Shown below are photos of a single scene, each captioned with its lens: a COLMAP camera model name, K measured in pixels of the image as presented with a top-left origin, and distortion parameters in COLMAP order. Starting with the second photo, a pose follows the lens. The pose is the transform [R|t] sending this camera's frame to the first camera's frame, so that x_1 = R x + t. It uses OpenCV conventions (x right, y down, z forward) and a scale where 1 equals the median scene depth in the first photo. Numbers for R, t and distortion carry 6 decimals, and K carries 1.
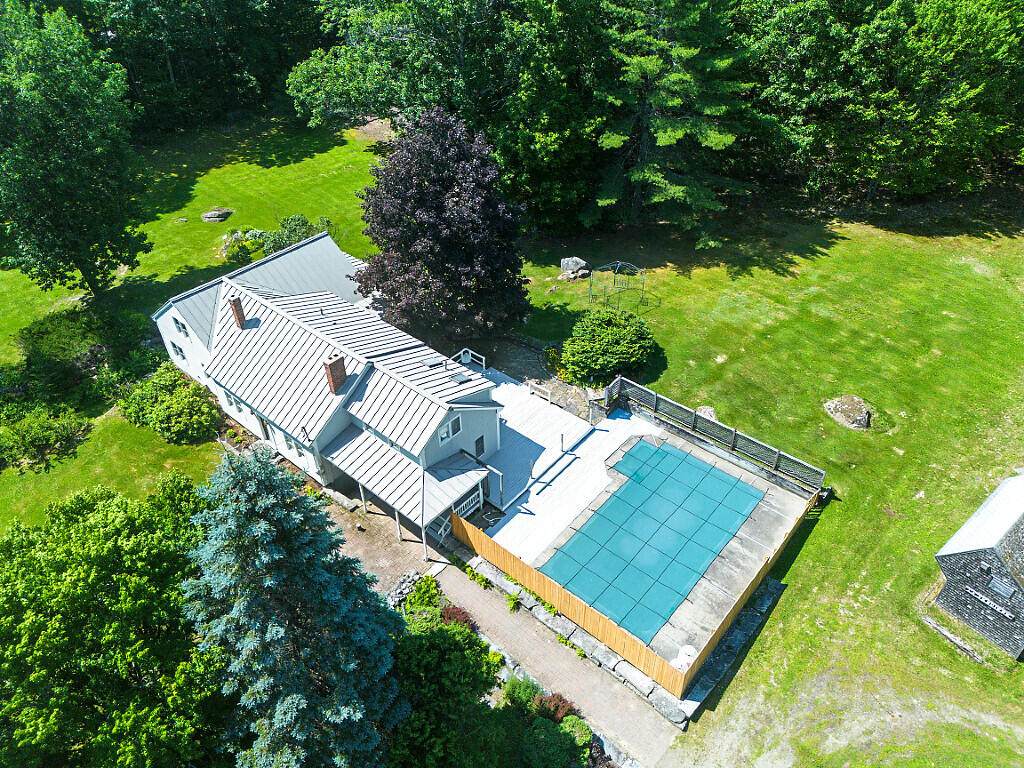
lens RADIAL K [[726.5, 0, 515.7], [0, 726.5, 386.5], [0, 0, 1]] dist [0.011550, -0.001102]
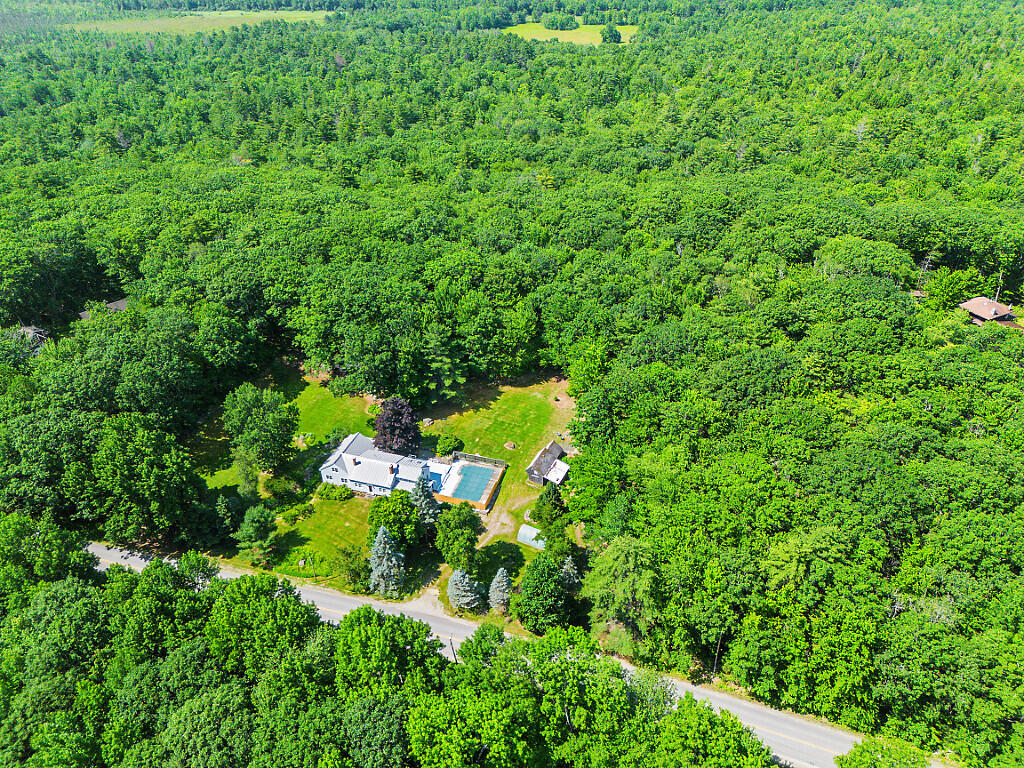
lens RADIAL K [[726.5, 0, 514.1], [0, 726.5, 386.4], [0, 0, 1]] dist [0.011550, -0.001102]
pose [[0.923251, -0.232050, 0.306203, -0.606442], [0.255195, 0.966171, -0.037261, -0.111737], [-0.287198, 0.112543, 0.951237, -2.564914]]
